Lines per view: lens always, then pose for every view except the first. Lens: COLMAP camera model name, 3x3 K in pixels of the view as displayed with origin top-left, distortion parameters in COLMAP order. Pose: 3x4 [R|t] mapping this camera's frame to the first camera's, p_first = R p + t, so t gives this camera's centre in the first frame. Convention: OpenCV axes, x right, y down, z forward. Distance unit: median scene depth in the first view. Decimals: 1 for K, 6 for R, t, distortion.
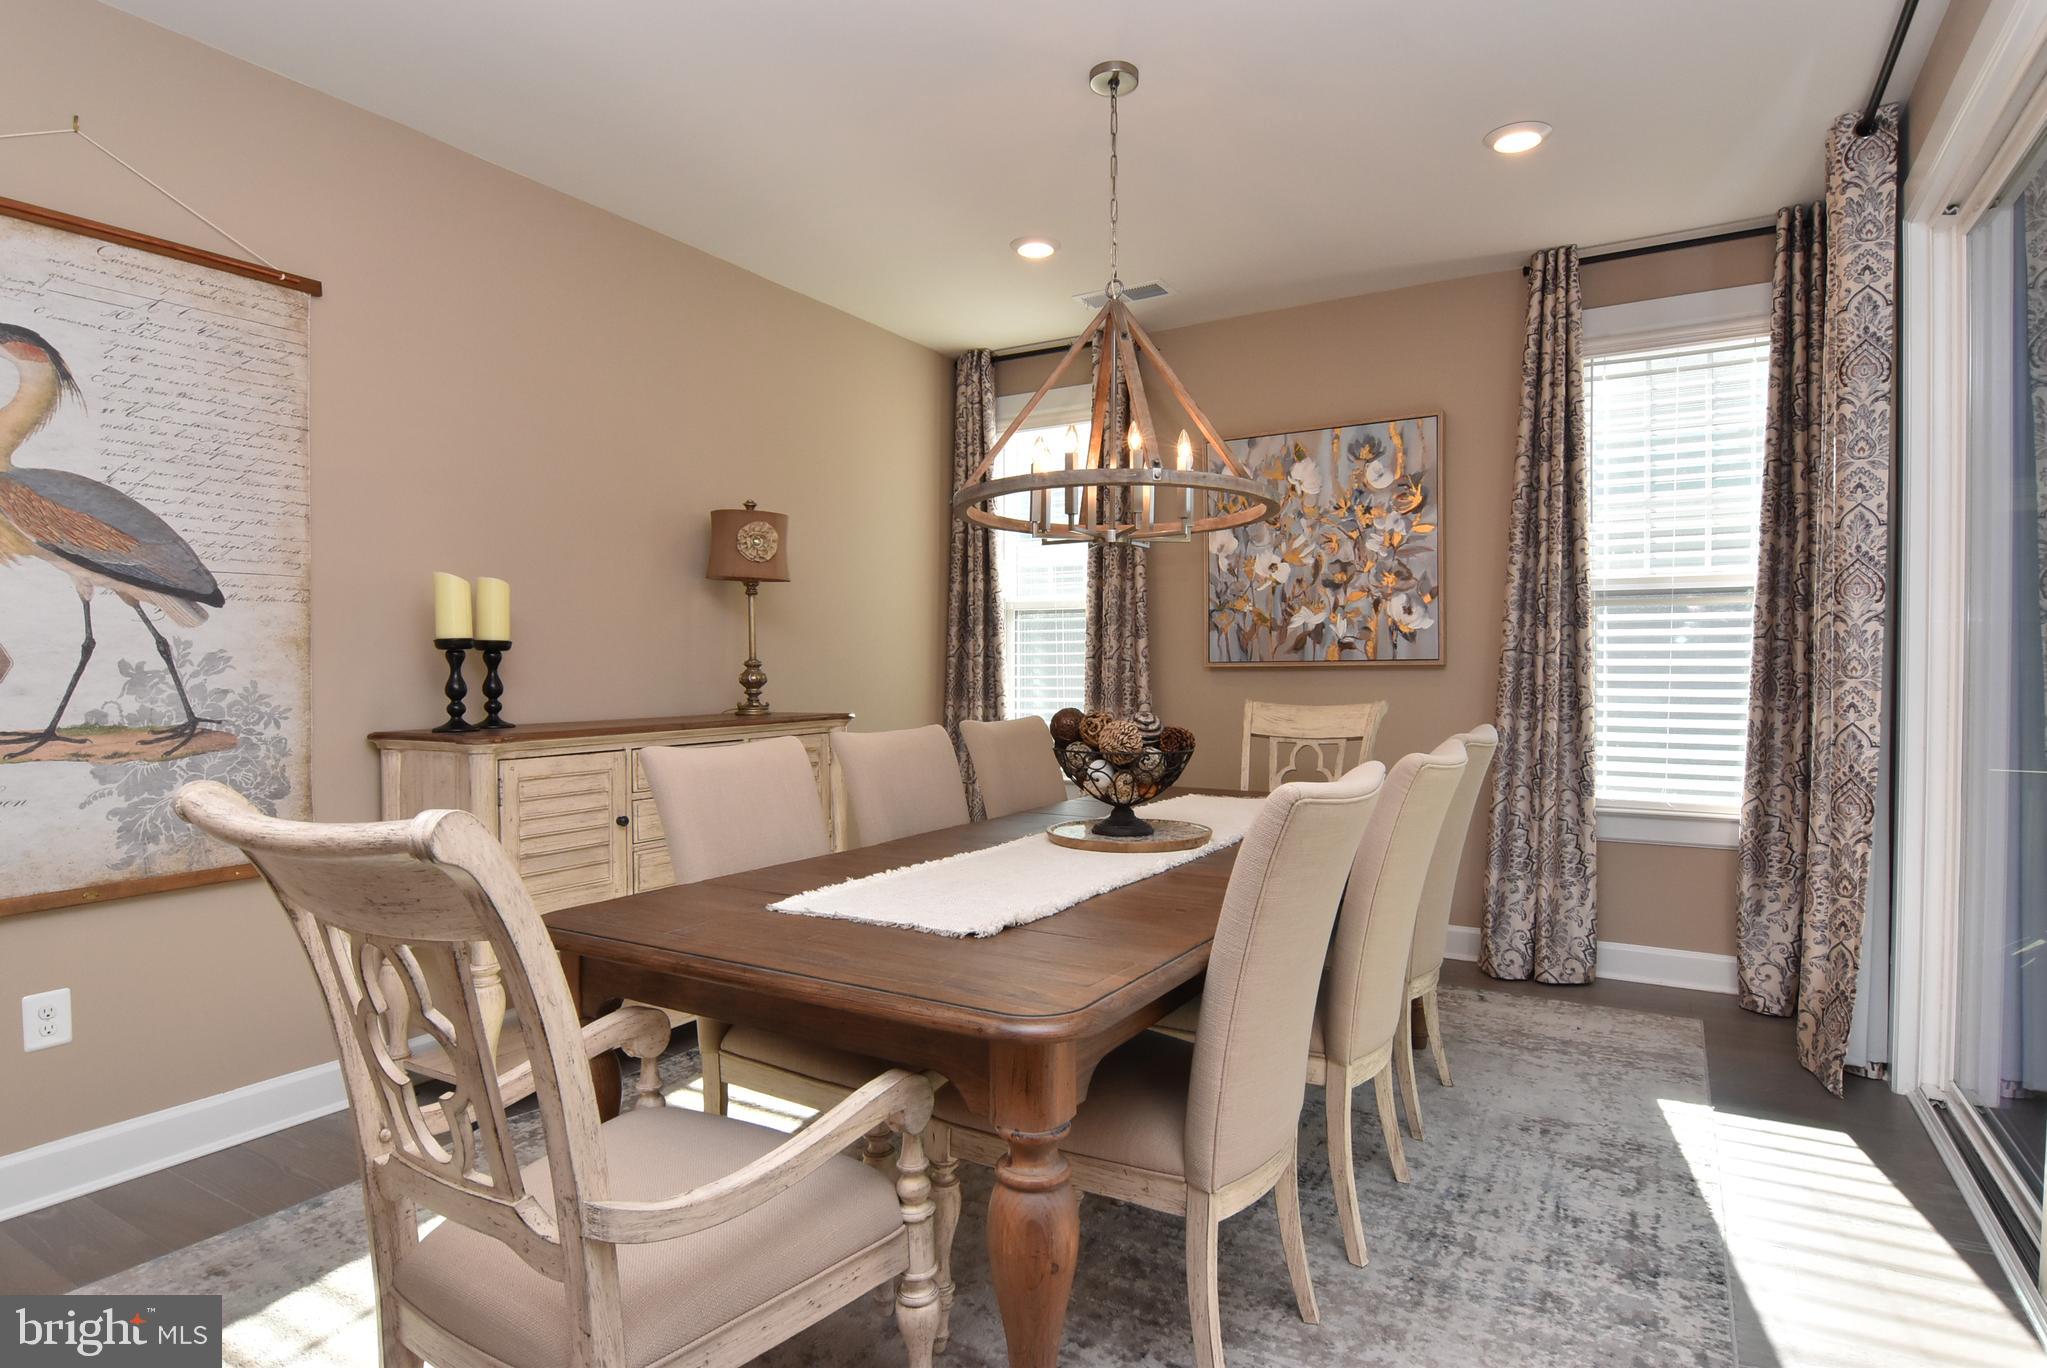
lens RADIAL K [[1158.6, 0, 1025.6], [0, 1158.6, 672.7], [0, 0, 1]] dist [0.031302, 0.000262]
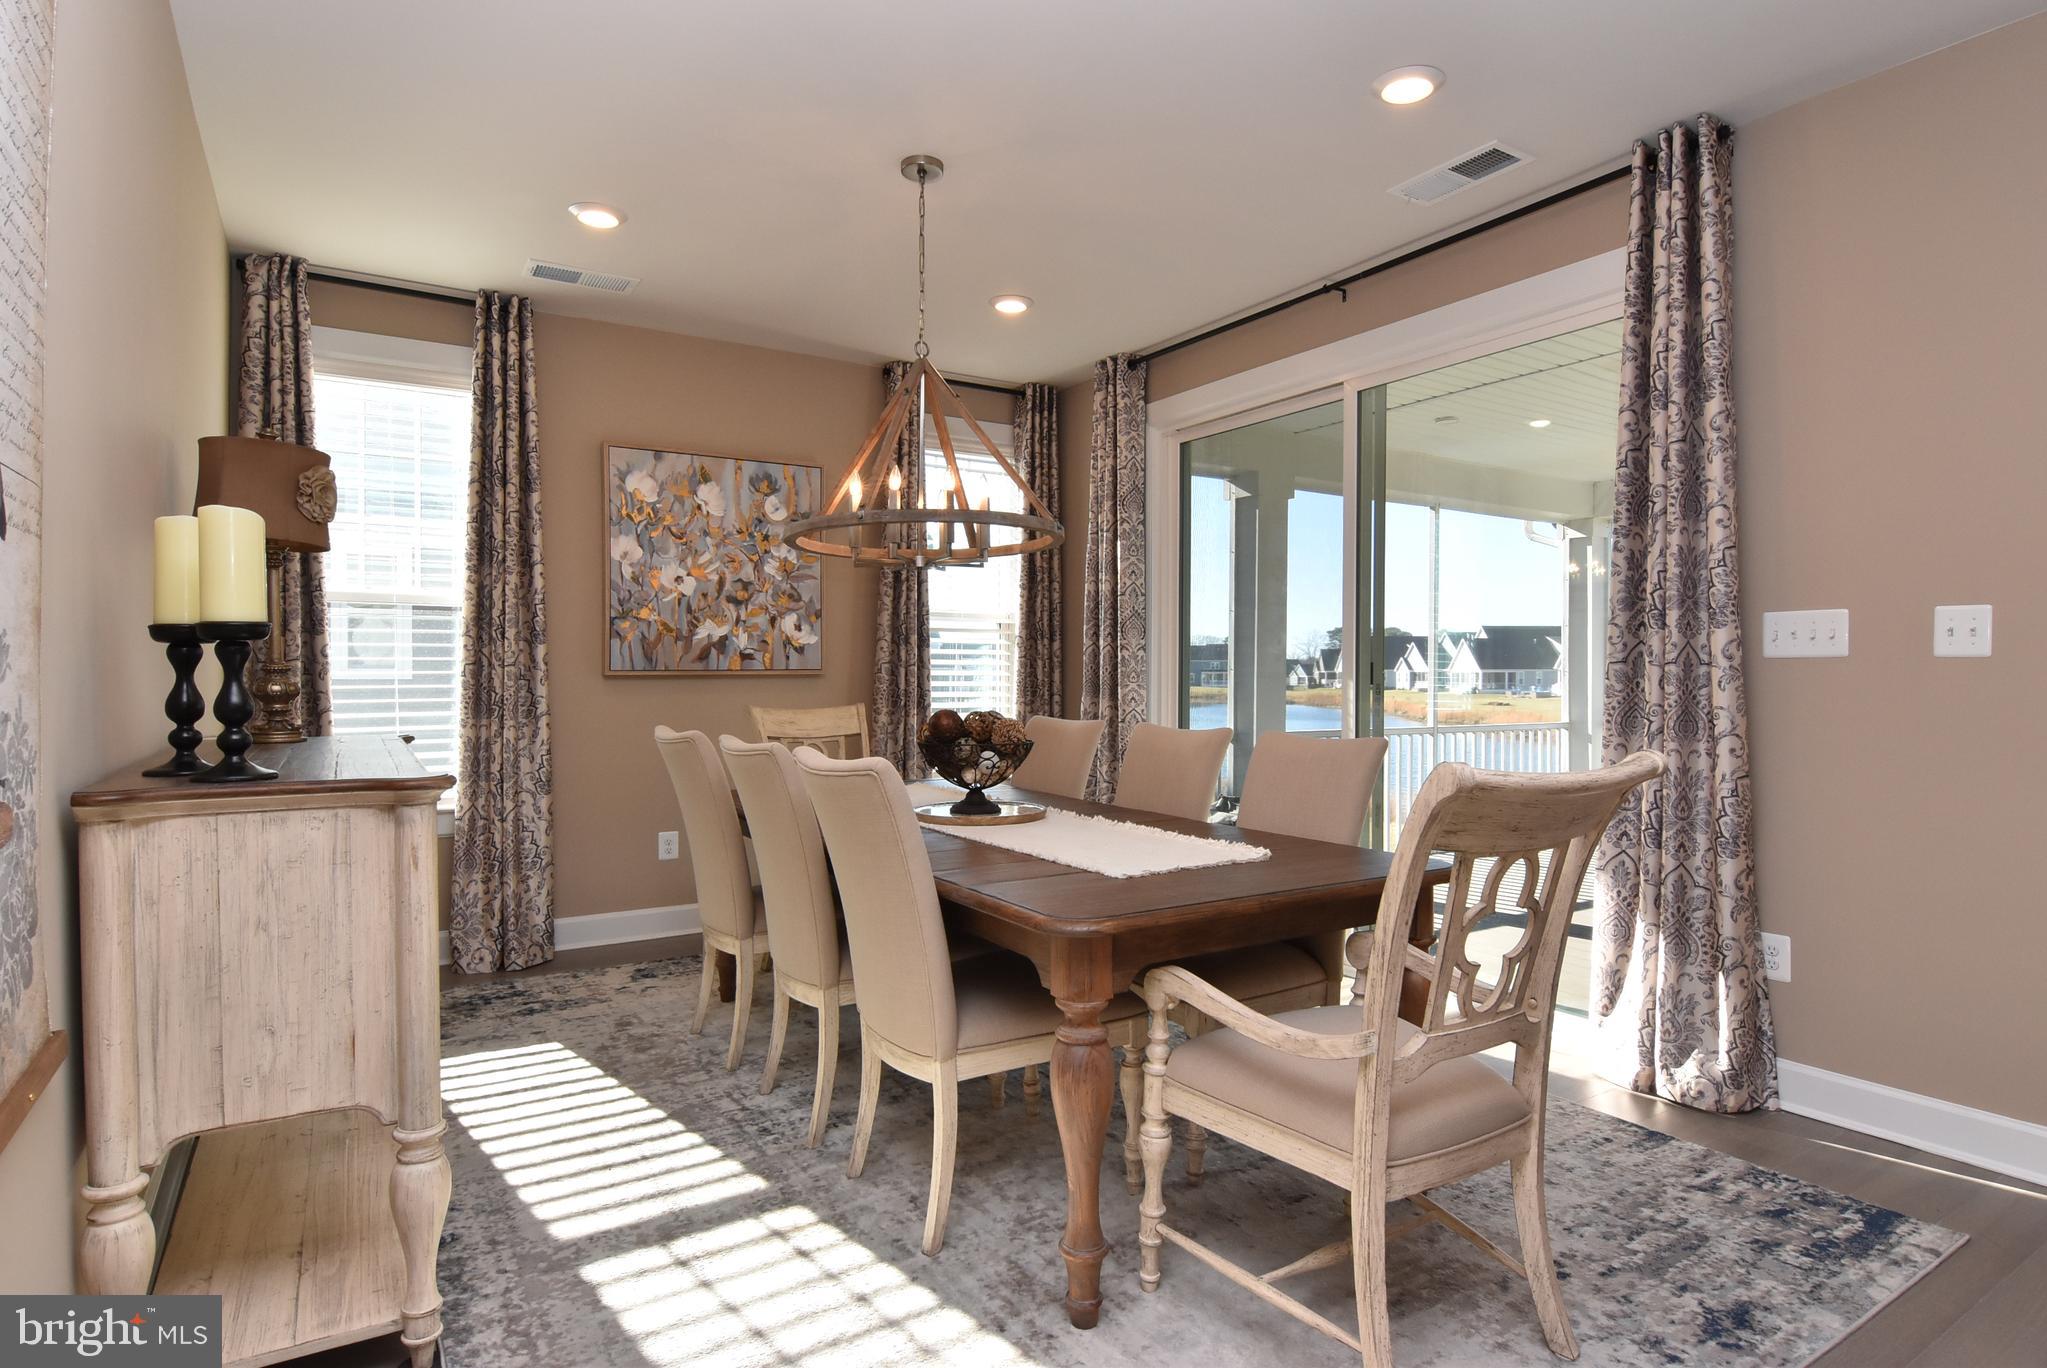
lens RADIAL K [[1090.4, 0, 1018.0], [0, 1090.4, 694.1], [0, 0, 1]] dist [-0.003242, -0.011543]
pose [[0.467155, -0.009955, 0.884120, -0.520360], [0.004650, 0.999950, 0.008803, 0.004812], [-0.884163, -0.000001, 0.467178, 0.276266]]
